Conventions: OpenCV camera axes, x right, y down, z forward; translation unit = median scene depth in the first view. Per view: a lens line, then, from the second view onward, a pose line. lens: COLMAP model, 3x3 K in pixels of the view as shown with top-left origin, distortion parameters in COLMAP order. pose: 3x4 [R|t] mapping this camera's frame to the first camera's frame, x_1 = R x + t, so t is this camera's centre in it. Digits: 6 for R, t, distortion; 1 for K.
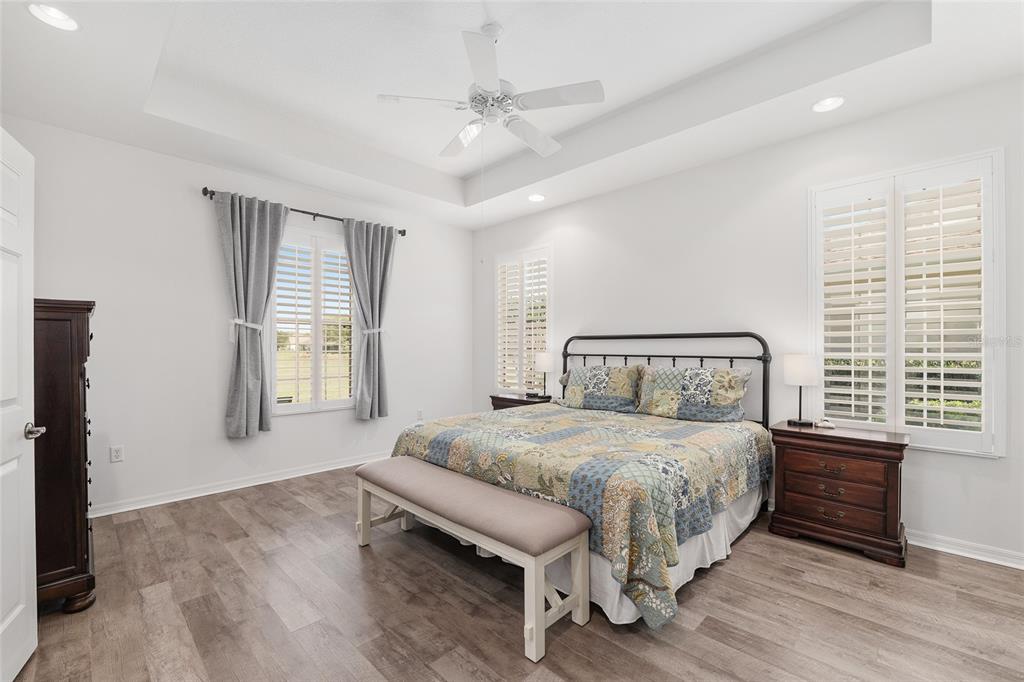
lens RADIAL K [[430.4, 0, 512.0], [0, 430.4, 341.0], [0, 0, 1]] dist [-0.000595, -0.000091]
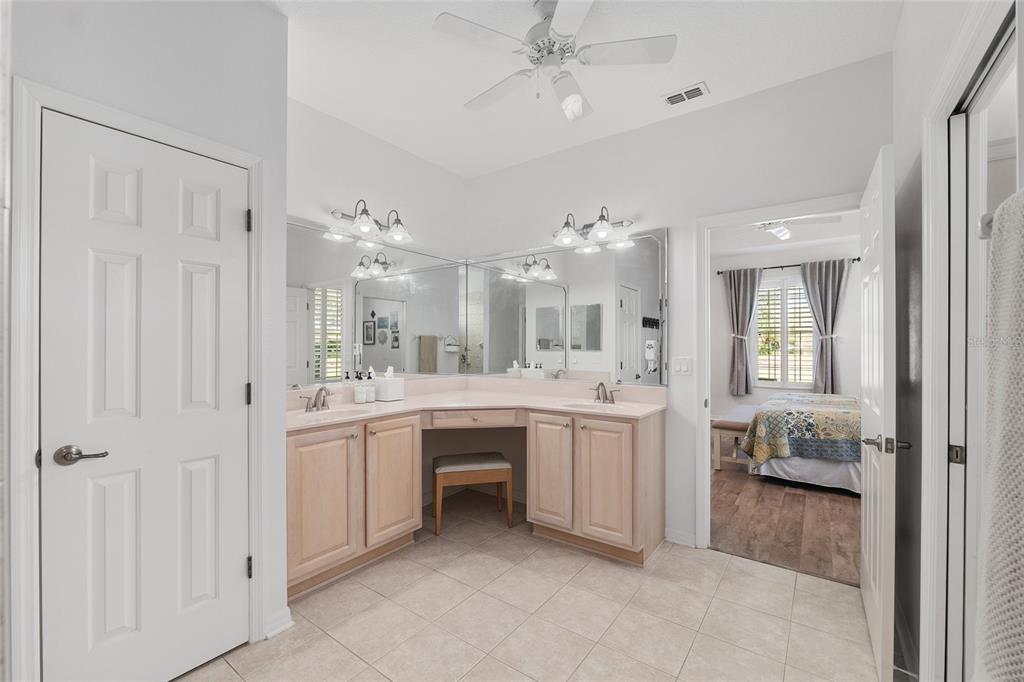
lens RADIAL K [[419.0, 0, 512.0], [0, 419.0, 341.0], [0, 0, 1]] dist [-0.000359, -0.000048]
pose [[0.133595, -0.019106, -0.990852, 0.741381], [0.010145, 0.999788, -0.017911, 0.003064], [0.990984, -0.007660, 0.133761, -0.165165]]
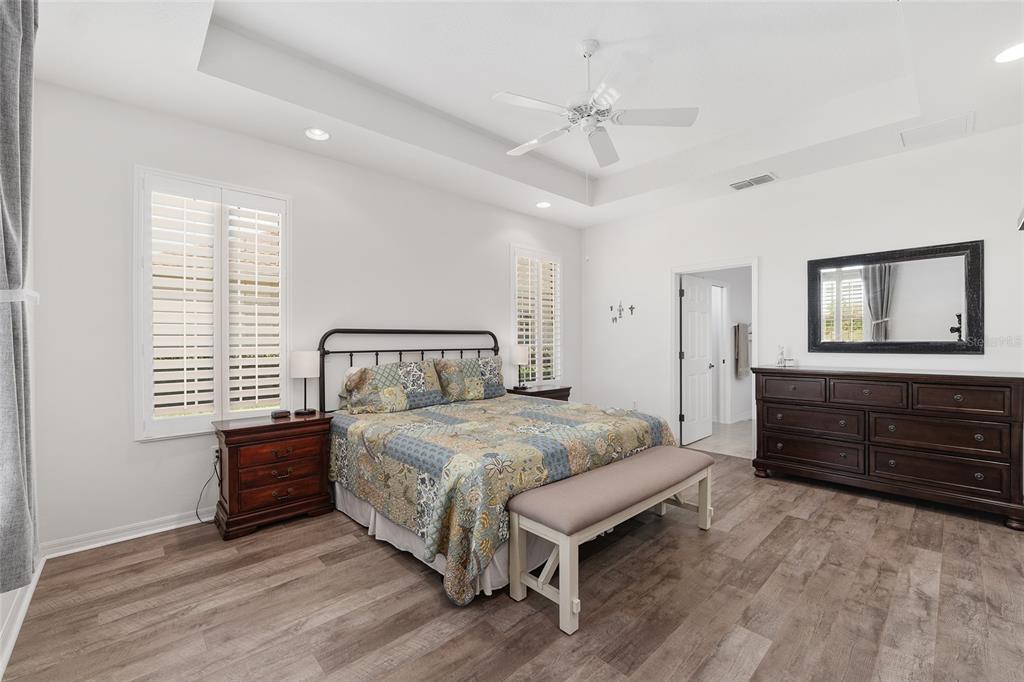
lens RADIAL K [[419.0, 0, 512.0], [0, 419.0, 341.0], [0, 0, 1]] dist [-0.000359, -0.000048]
pose [[0.054055, -0.002319, 0.998535, -1.147347], [-0.006887, 0.999973, 0.002695, 0.012766], [-0.998514, -0.007023, 0.054038, 1.197403]]
